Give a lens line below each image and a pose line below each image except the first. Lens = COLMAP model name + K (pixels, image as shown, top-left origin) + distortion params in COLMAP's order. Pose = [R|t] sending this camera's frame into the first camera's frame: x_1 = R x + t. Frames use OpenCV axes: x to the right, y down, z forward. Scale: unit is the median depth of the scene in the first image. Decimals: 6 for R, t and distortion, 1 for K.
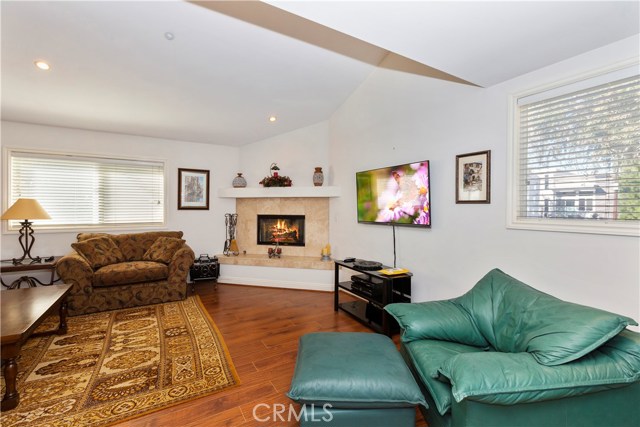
lens RADIAL K [[289.5, 0, 319.1], [0, 289.5, 207.8], [0, 0, 1]] dist [0.001356, 0.000666]
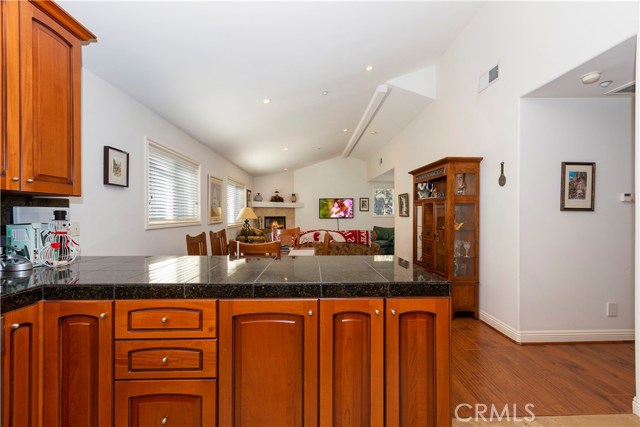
lens RADIAL K [[289.5, 0, 320.1], [0, 289.5, 212.7], [0, 0, 1]] dist [0.001356, 0.000666]
pose [[0.470808, 0.002646, 0.882232, -1.716118], [0.003848, 0.999980, -0.005052, 0.010190], [-0.882227, 0.005774, 0.470788, -0.155767]]
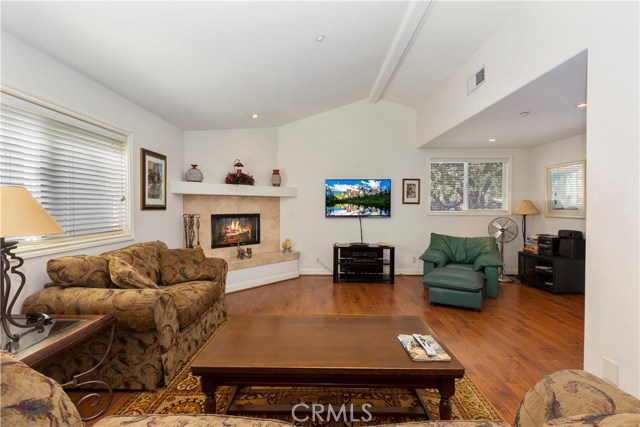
lens RADIAL K [[289.5, 0, 322.1], [0, 289.5, 212.4], [0, 0, 1]] dist [0.001356, 0.000666]
pose [[0.499509, -0.020503, 0.866066, -0.839942], [0.001736, 0.999742, 0.022667, -0.001879], [-0.866307, -0.009819, 0.499416, 0.292901]]
